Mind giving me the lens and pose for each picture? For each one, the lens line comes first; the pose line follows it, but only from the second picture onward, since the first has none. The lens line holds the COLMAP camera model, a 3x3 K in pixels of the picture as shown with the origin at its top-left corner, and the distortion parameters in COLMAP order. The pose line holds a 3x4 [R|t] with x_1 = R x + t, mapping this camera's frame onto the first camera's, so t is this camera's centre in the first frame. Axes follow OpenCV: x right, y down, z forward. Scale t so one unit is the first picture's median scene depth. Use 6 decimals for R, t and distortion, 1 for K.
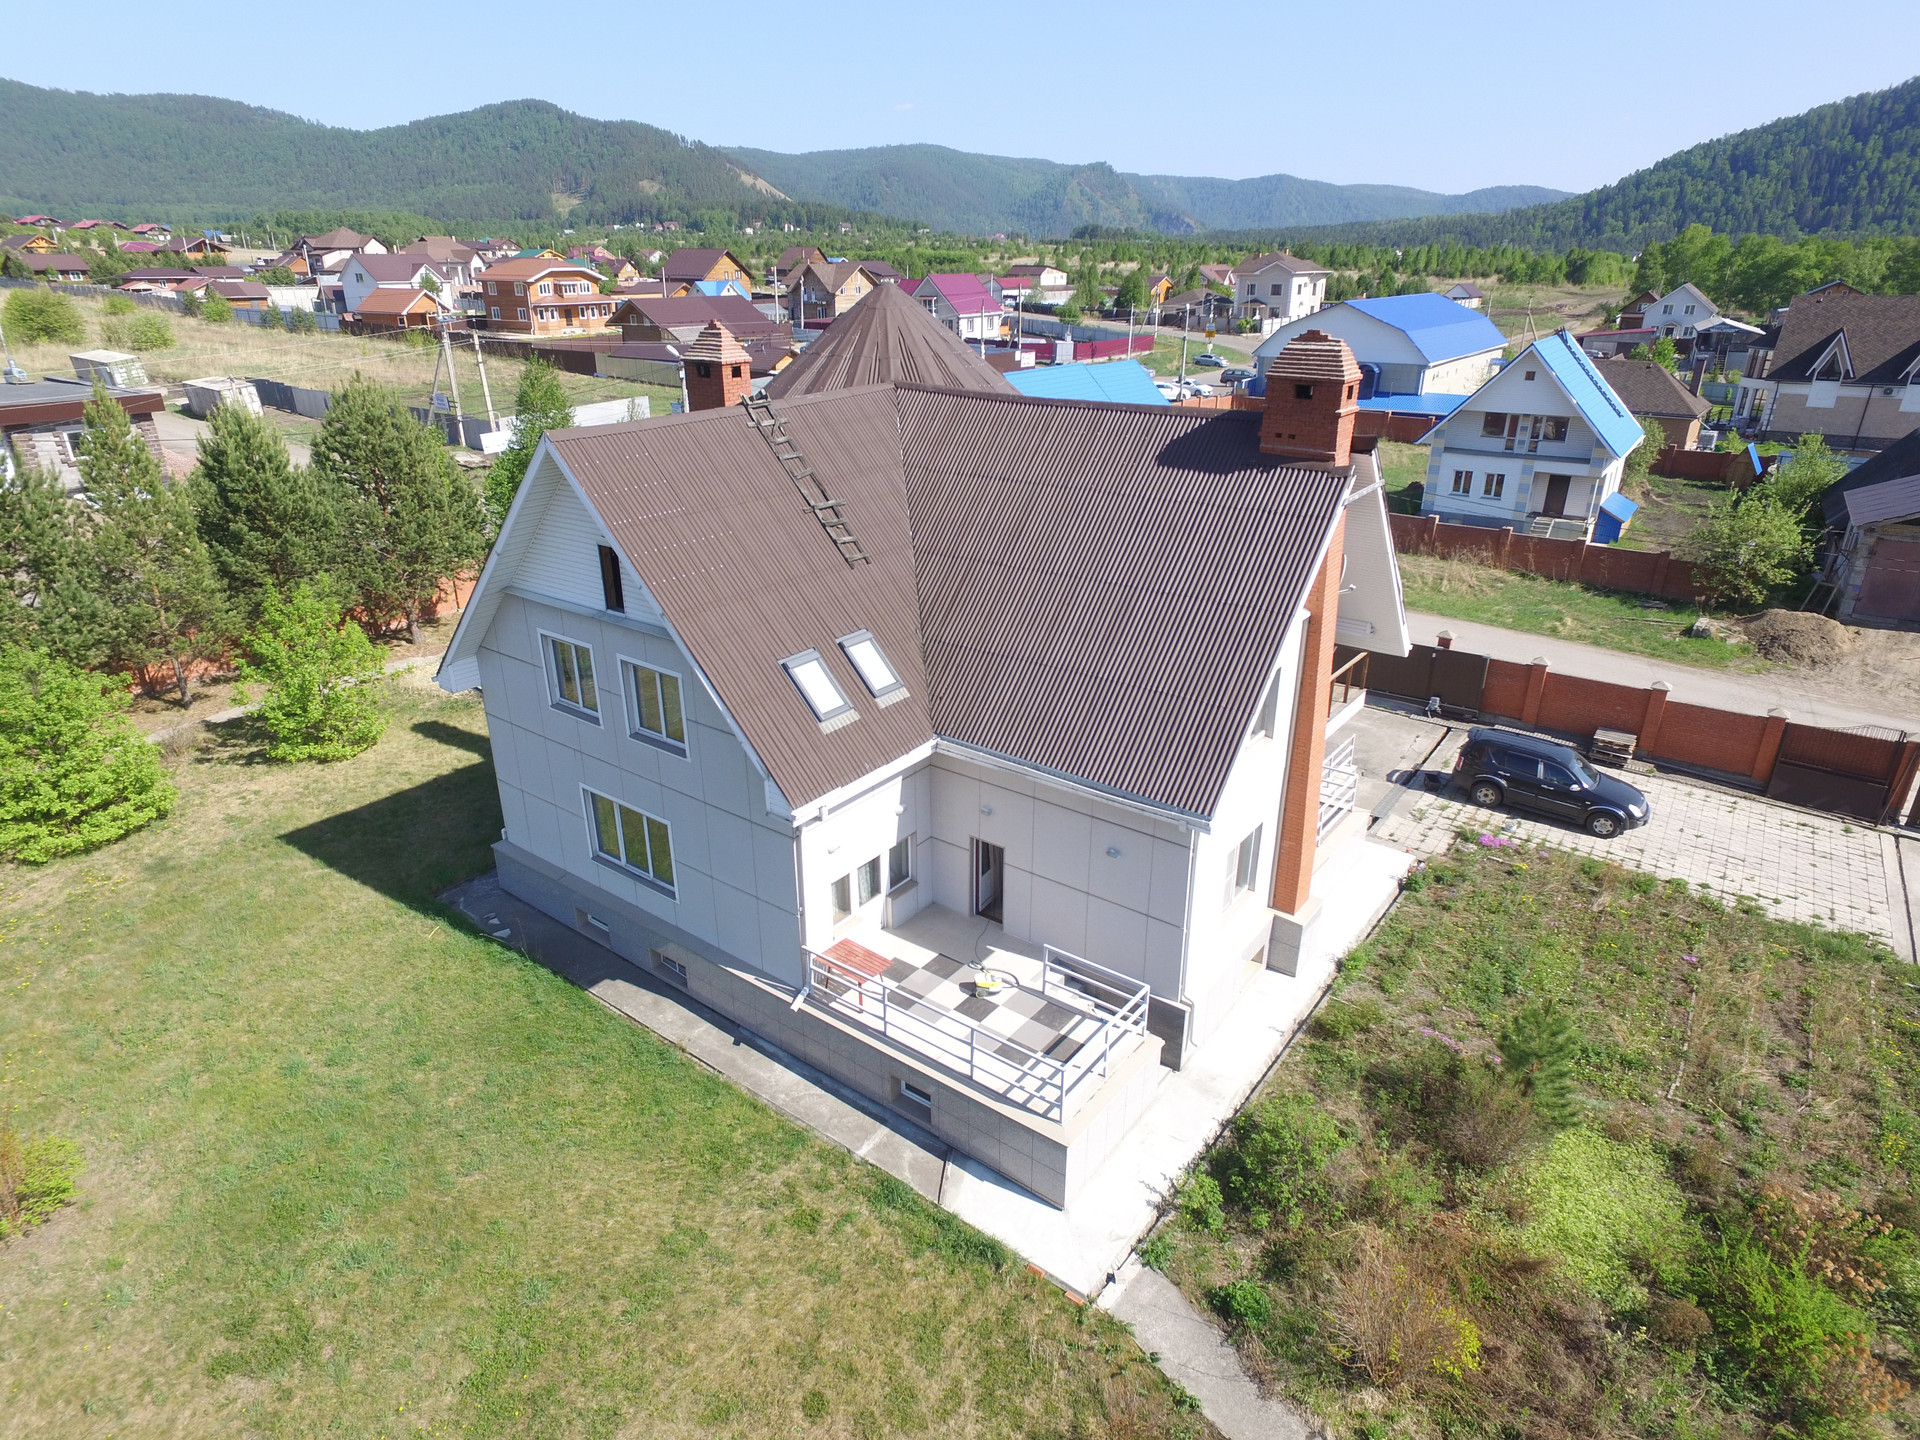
lens RADIAL K [[1094.4, 0, 954.1], [0, 1094.4, 720.0], [0, 0, 1]] dist [-0.002311, 0.002008]
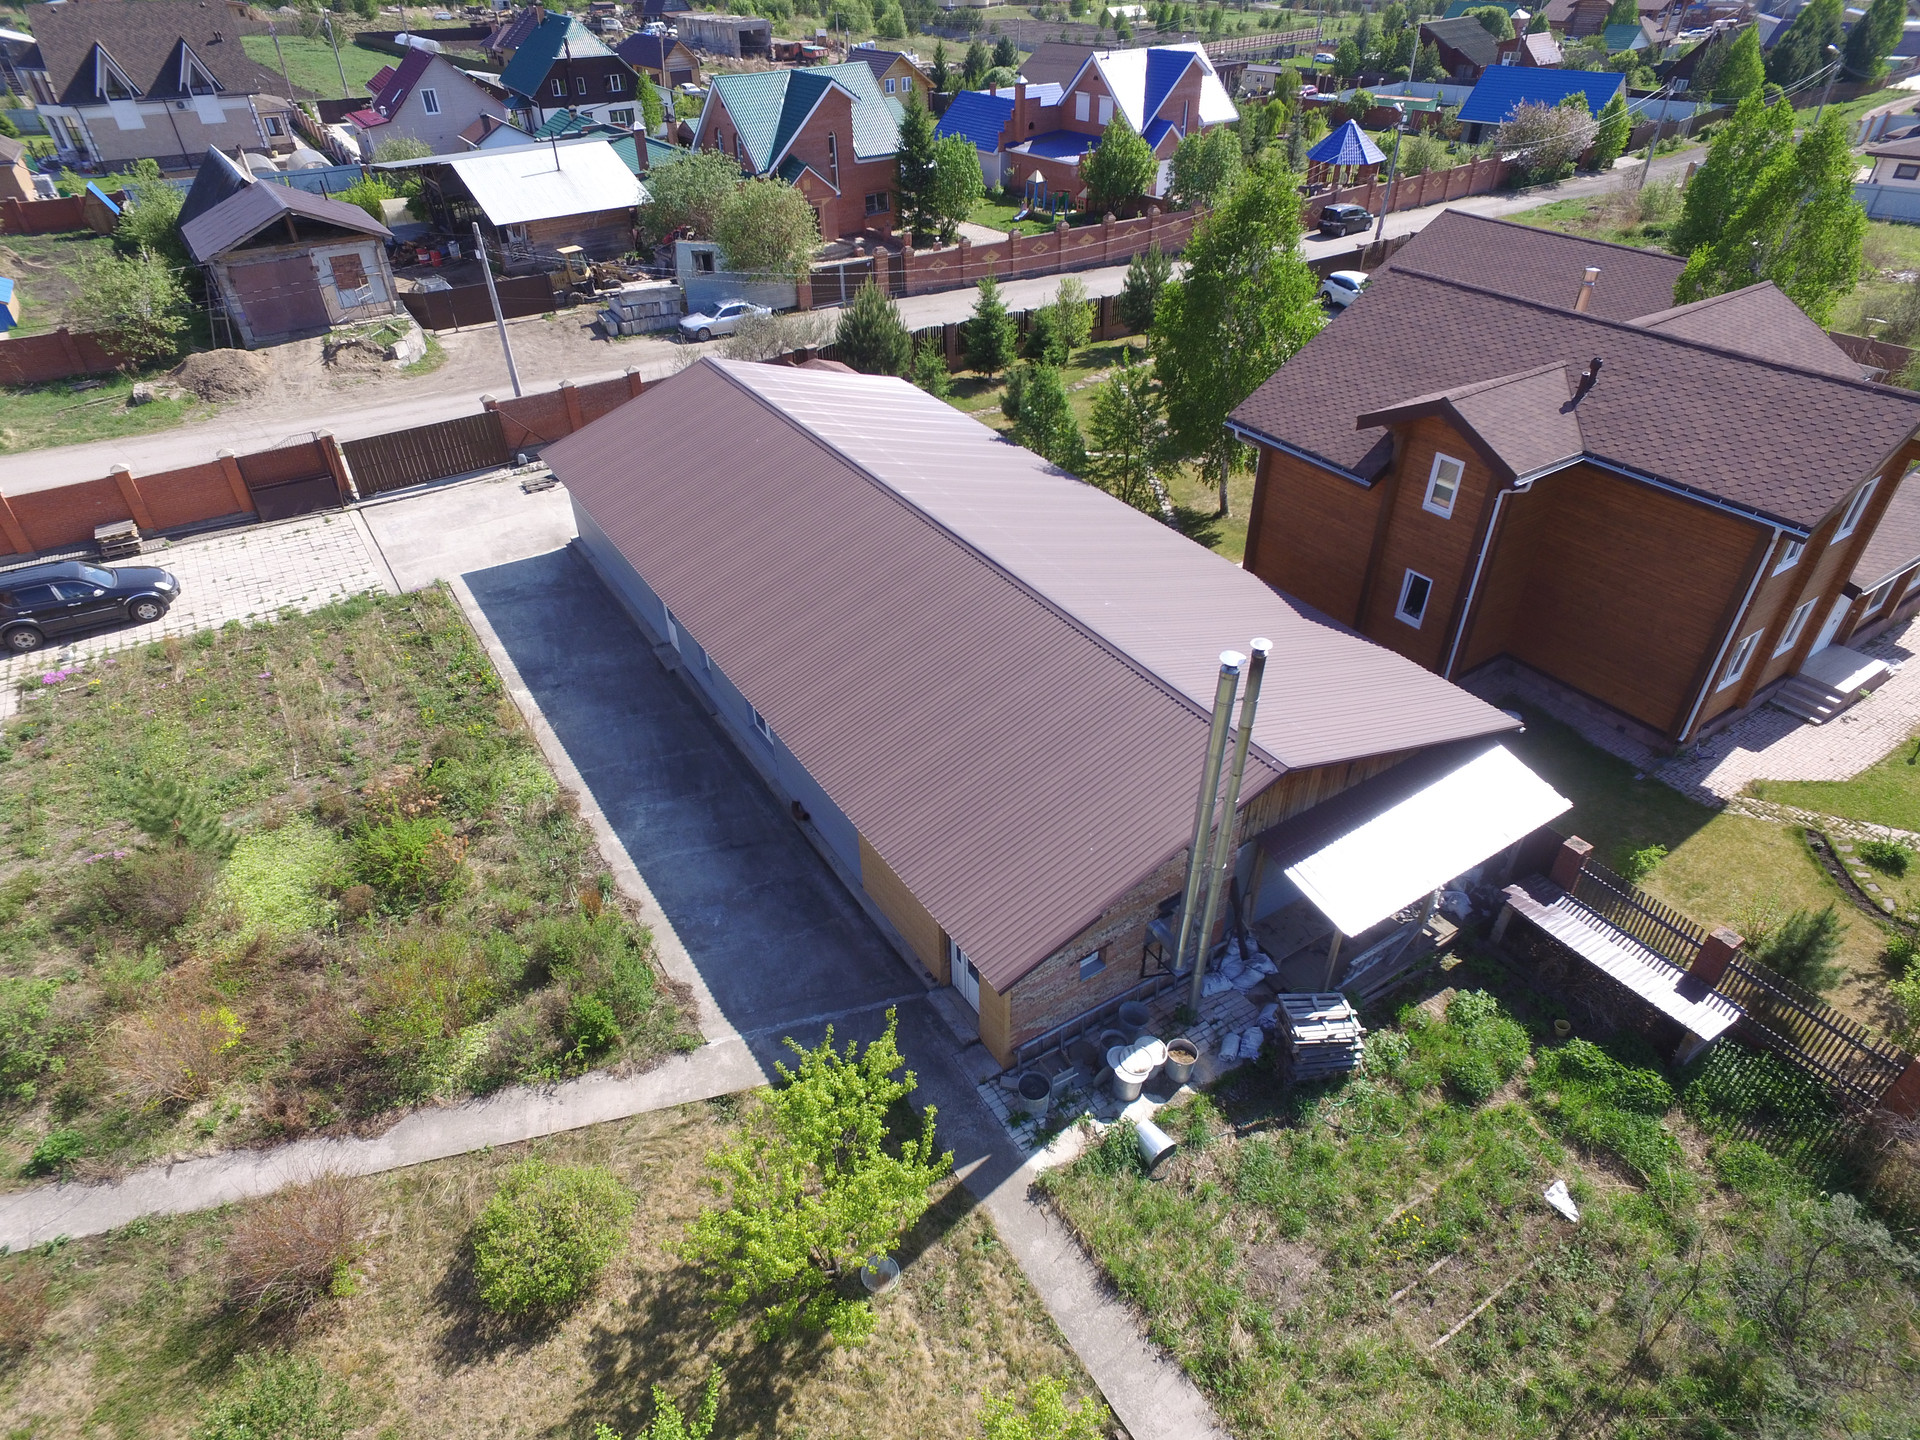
lens RADIAL K [[1109.6, 0, 932.4], [0, 1109.6, 719.3], [0, 0, 1]] dist [-0.006295, 0.013756]
pose [[0.365540, -0.551416, 0.749881, -0.010188], [0.376709, 0.824348, 0.422542, 0.012873], [-0.851159, 0.128031, 0.509055, -0.216333]]
